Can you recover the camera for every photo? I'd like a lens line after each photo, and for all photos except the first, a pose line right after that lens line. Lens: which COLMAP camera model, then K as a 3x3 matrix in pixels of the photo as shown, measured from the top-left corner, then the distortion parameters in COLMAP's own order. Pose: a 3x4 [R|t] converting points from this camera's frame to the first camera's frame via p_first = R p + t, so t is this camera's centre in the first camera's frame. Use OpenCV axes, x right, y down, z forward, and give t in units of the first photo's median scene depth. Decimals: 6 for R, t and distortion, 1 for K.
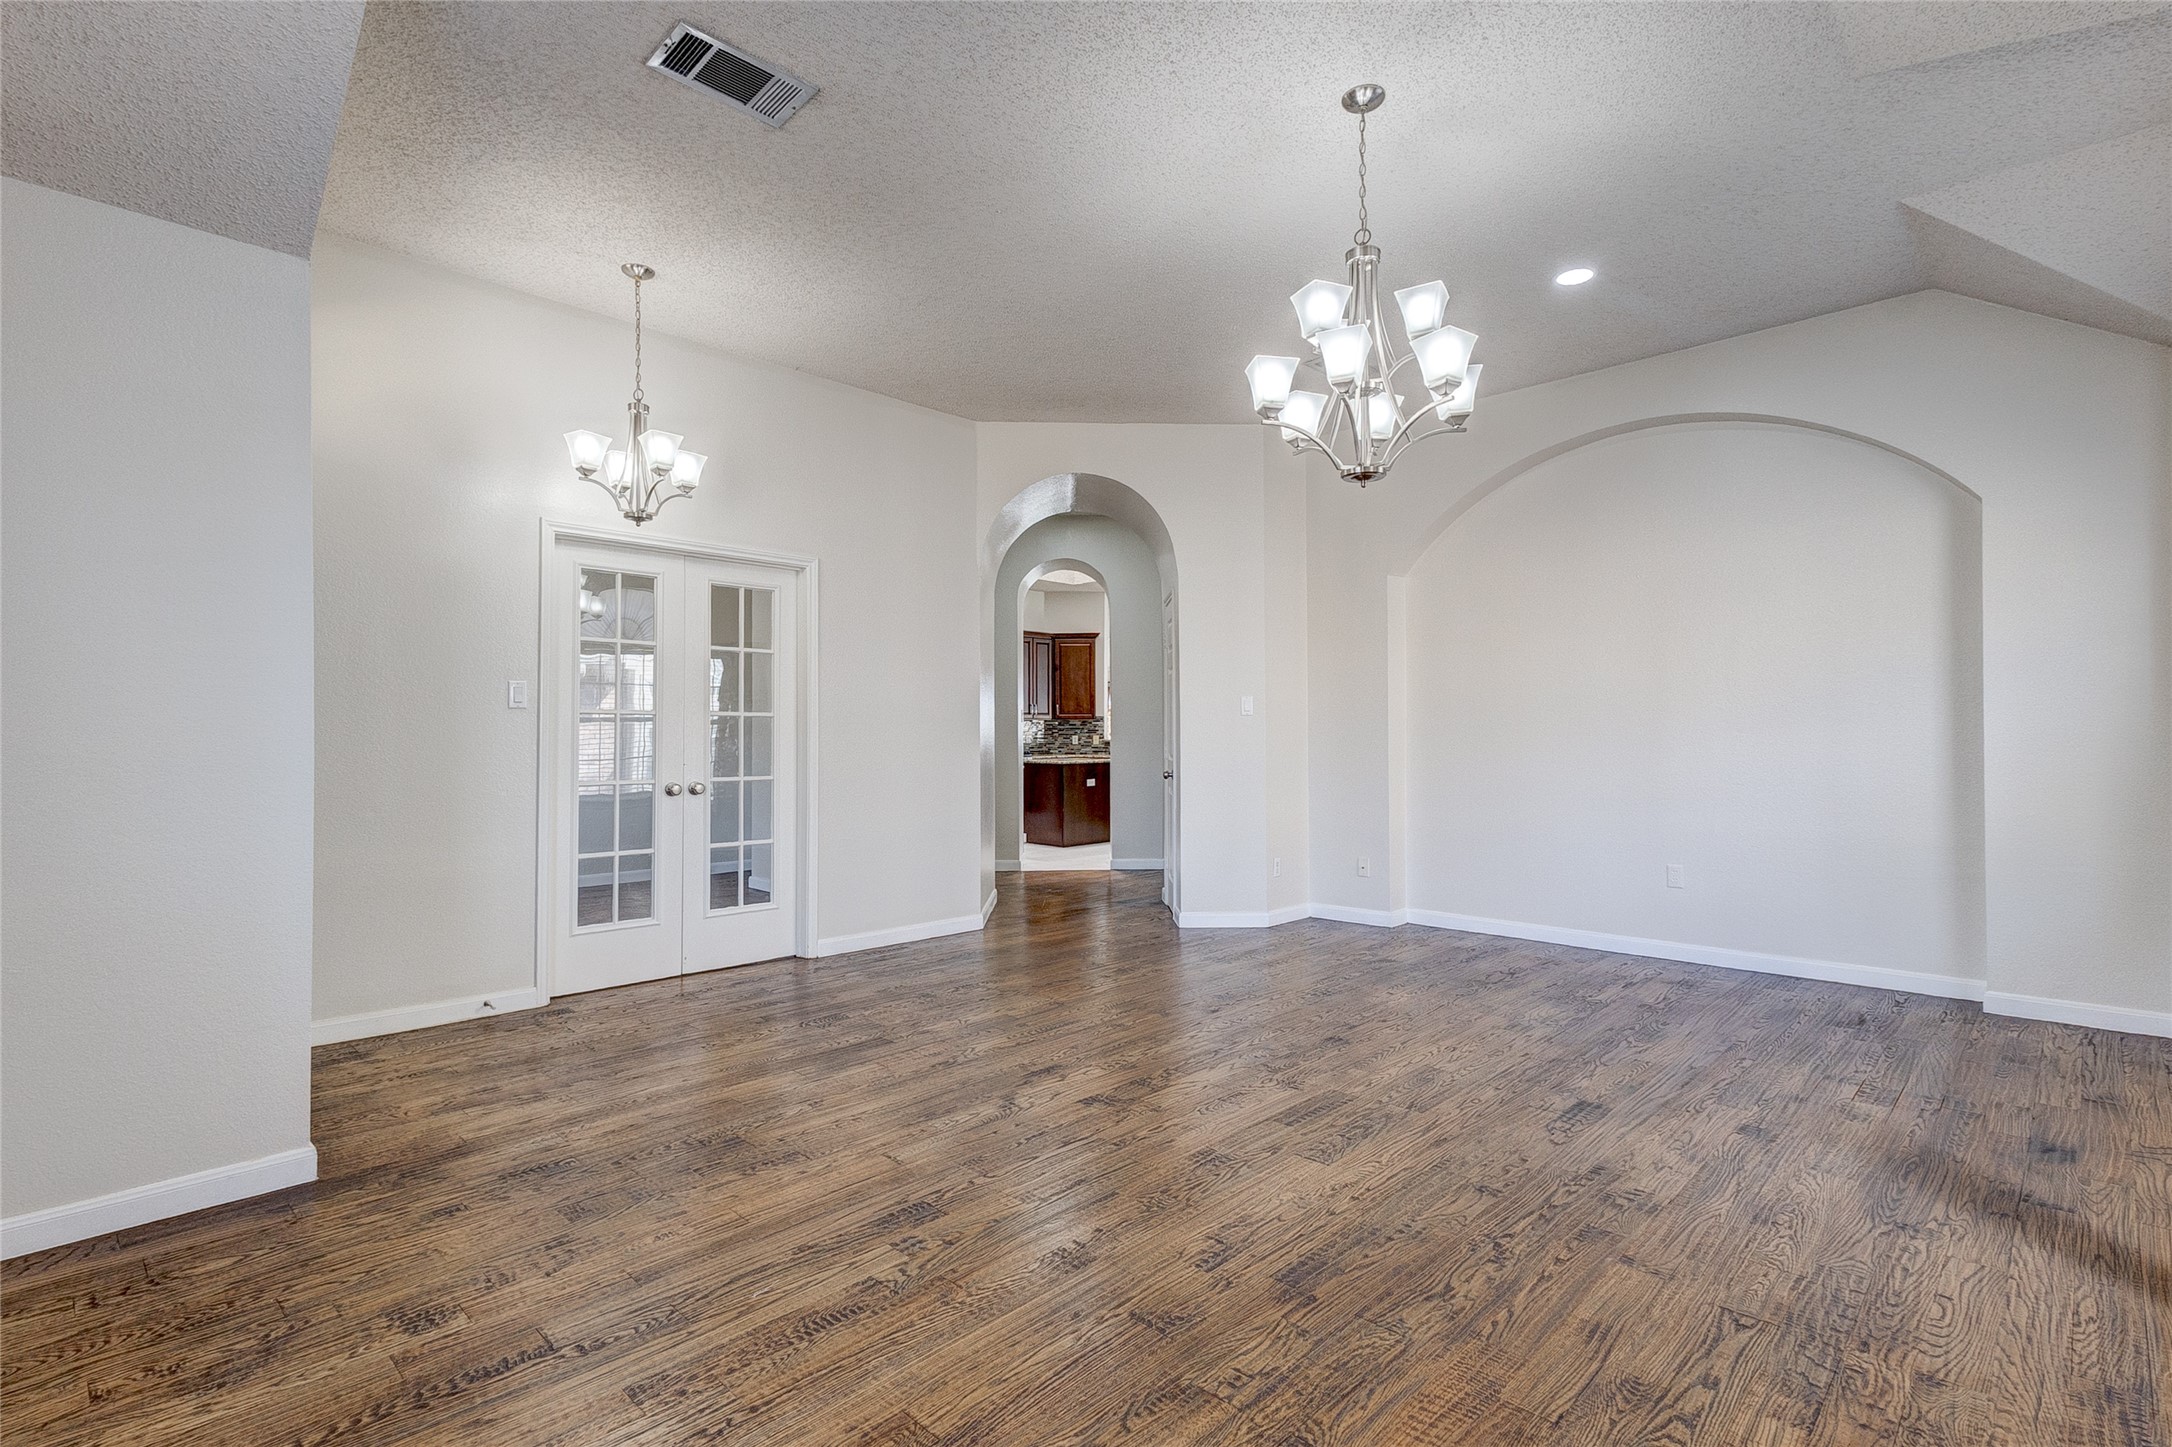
lens RADIAL K [[1009.7, 0, 1083.4], [0, 1009.7, 722.9], [0, 0, 1]] dist [0.026938, -0.007152]
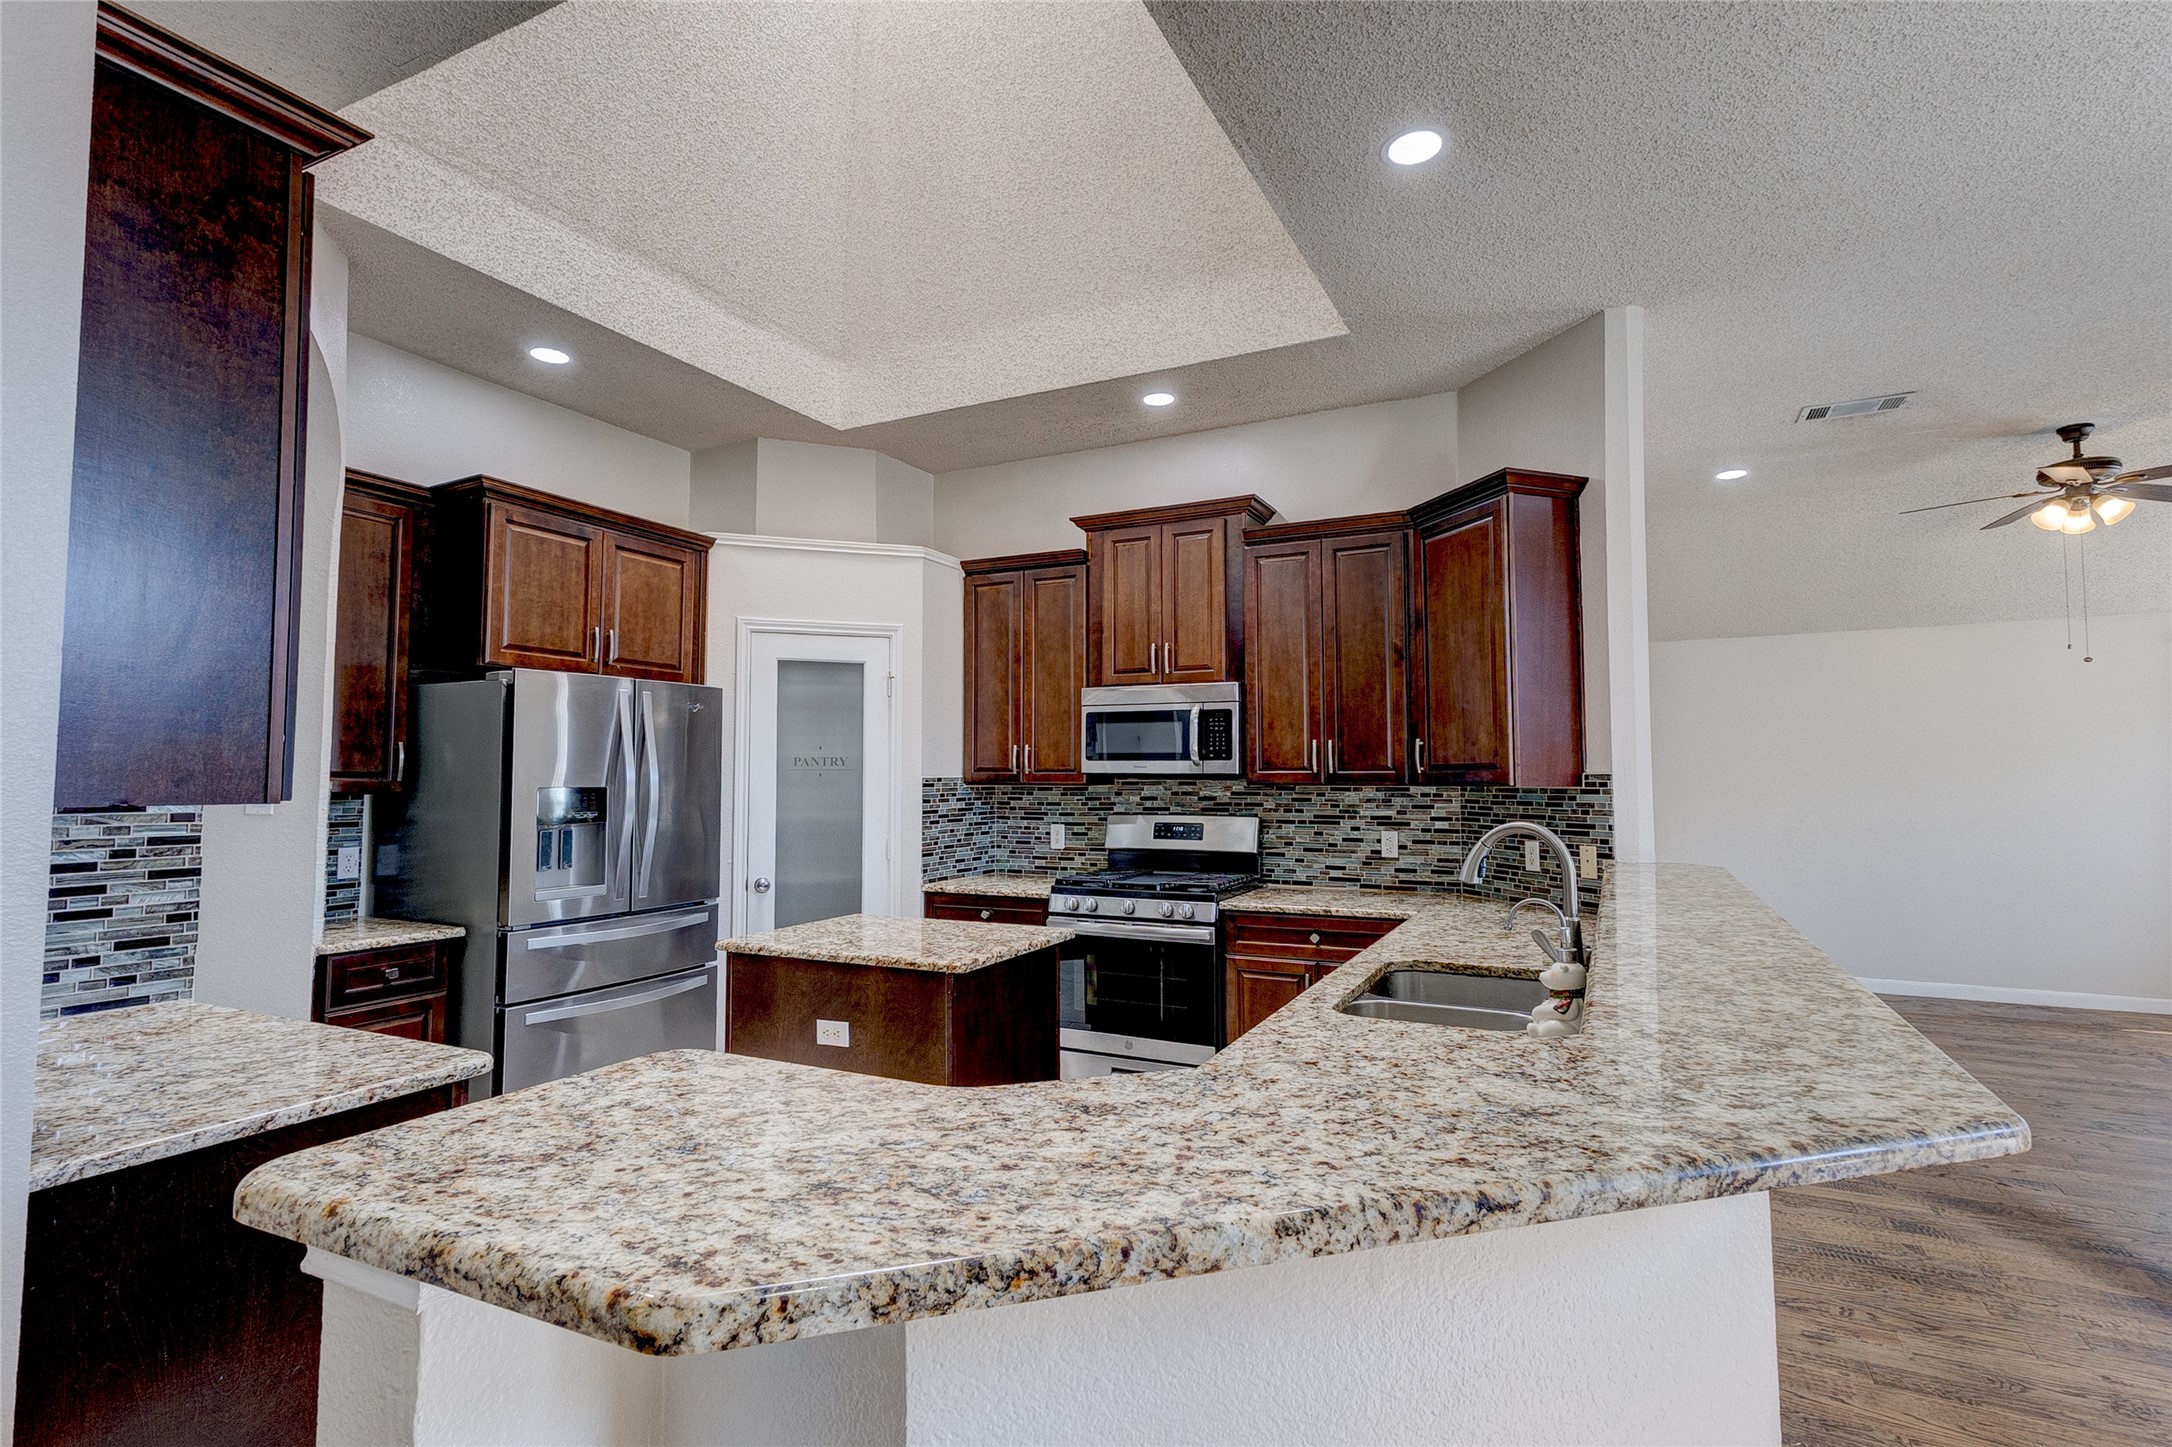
lens RADIAL K [[1043.8, 0, 1082.0], [0, 1043.8, 719.7], [0, 0, 1]] dist [0.031515, -0.008269]
pose [[0.294442, -0.054195, -0.954132, 0.249866], [0.009190, 0.998505, -0.053880, -0.007222], [0.955625, 0.007096, 0.294499, 0.826084]]
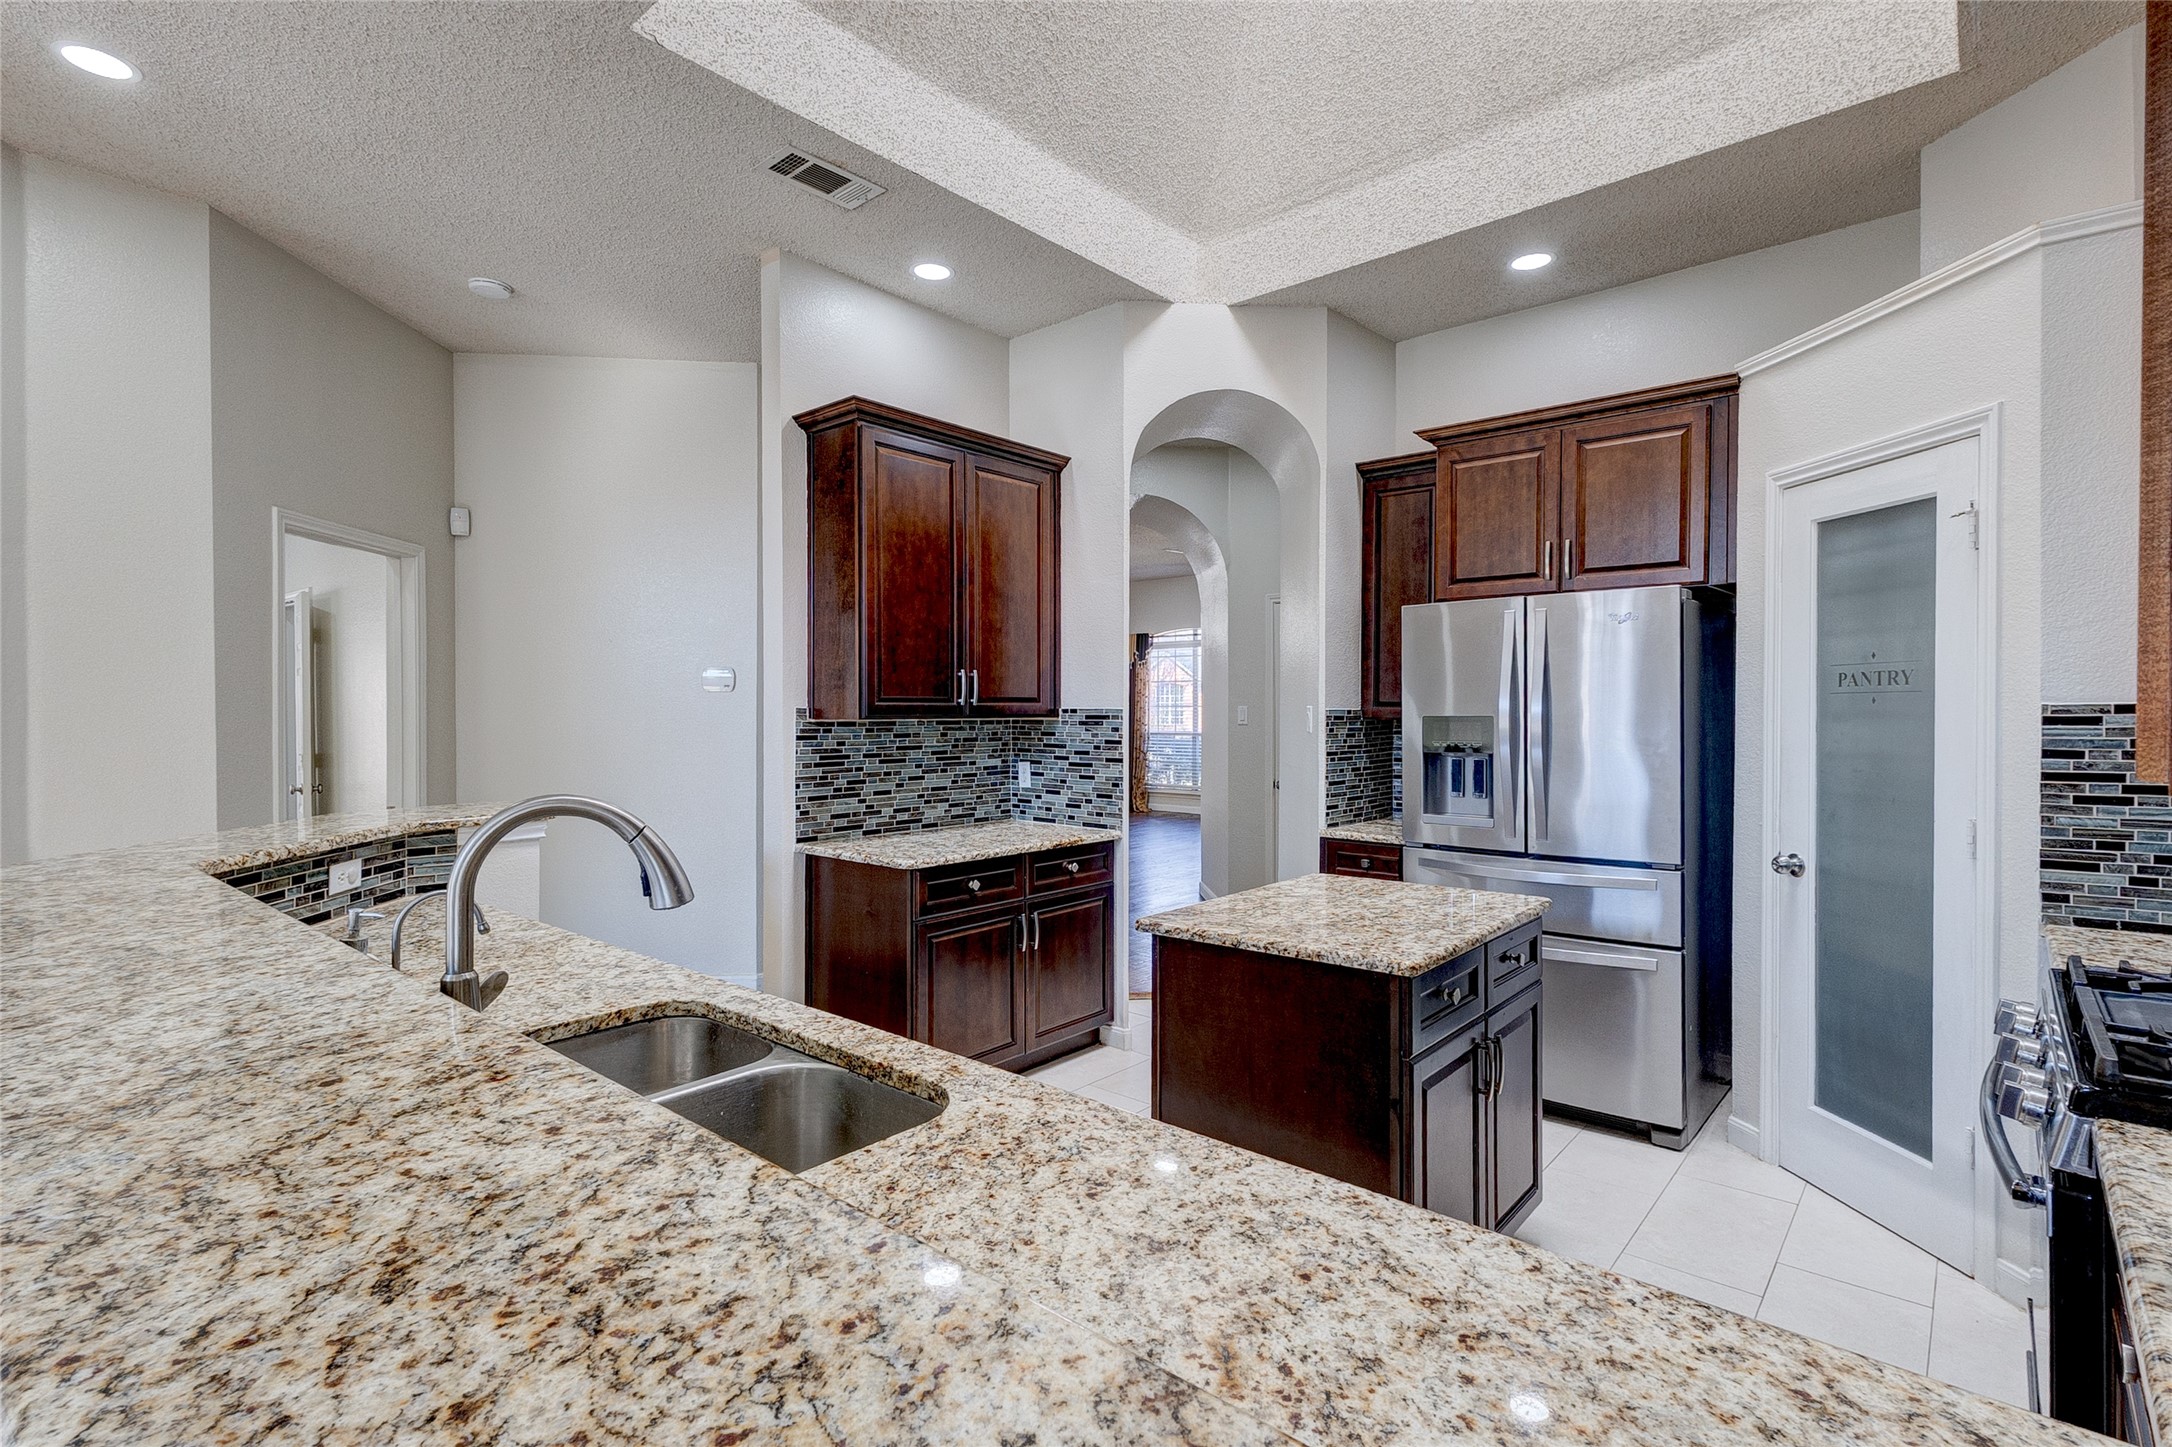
lens RADIAL K [[1030.0, 0, 1082.3], [0, 1030.0, 724.7], [0, 0, 1]] dist [0.019040, -0.000272]
pose [[-0.998657, 0.003113, -0.051721, 0.050121], [0.002762, 0.999973, 0.006852, -0.005412], [0.051741, 0.006700, -0.998638, 1.055304]]
